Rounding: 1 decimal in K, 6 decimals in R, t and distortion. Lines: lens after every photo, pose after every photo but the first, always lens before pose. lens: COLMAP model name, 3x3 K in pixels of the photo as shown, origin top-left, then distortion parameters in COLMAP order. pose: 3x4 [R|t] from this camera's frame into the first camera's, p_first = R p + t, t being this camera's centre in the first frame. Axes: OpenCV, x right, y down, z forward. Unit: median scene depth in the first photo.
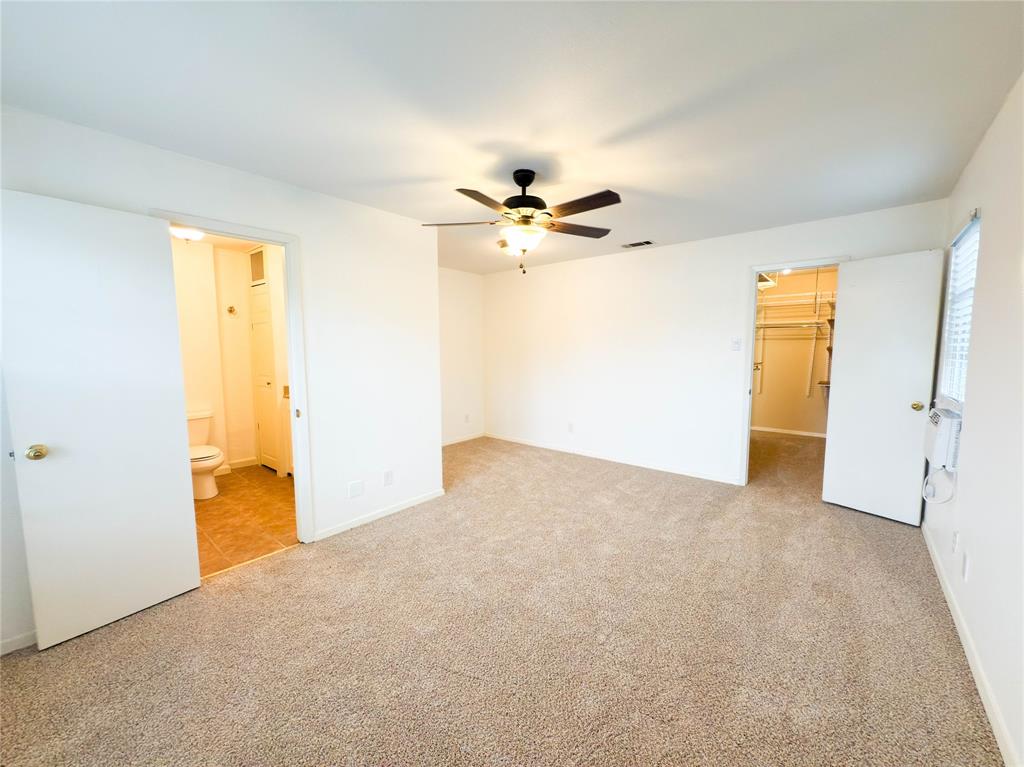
lens RADIAL K [[406.1, 0, 513.5], [0, 406.1, 384.0], [0, 0, 1]] dist [-0.002272, 0.001082]
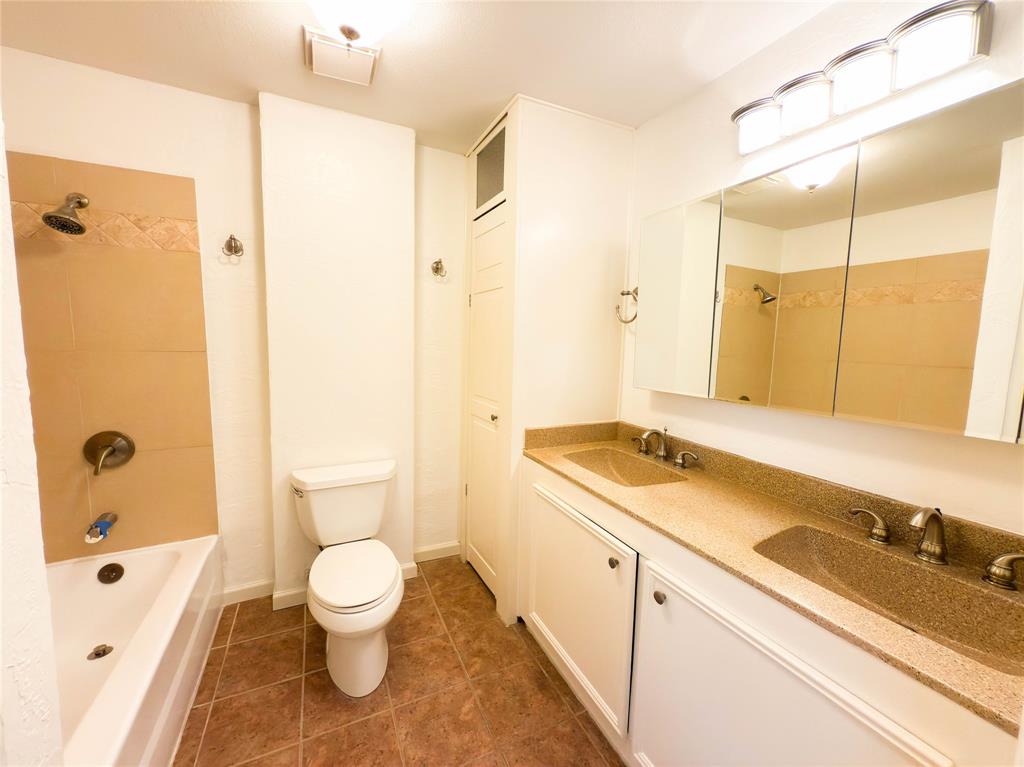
lens RADIAL K [[406.1, 0, 511.1], [0, 406.1, 381.1], [0, 0, 1]] dist [-0.002272, 0.001082]
pose [[0.913367, 0.068227, -0.401380, -0.391728], [-0.067509, 0.997591, 0.015949, -0.052593], [0.401501, 0.012529, 0.915773, 0.564580]]
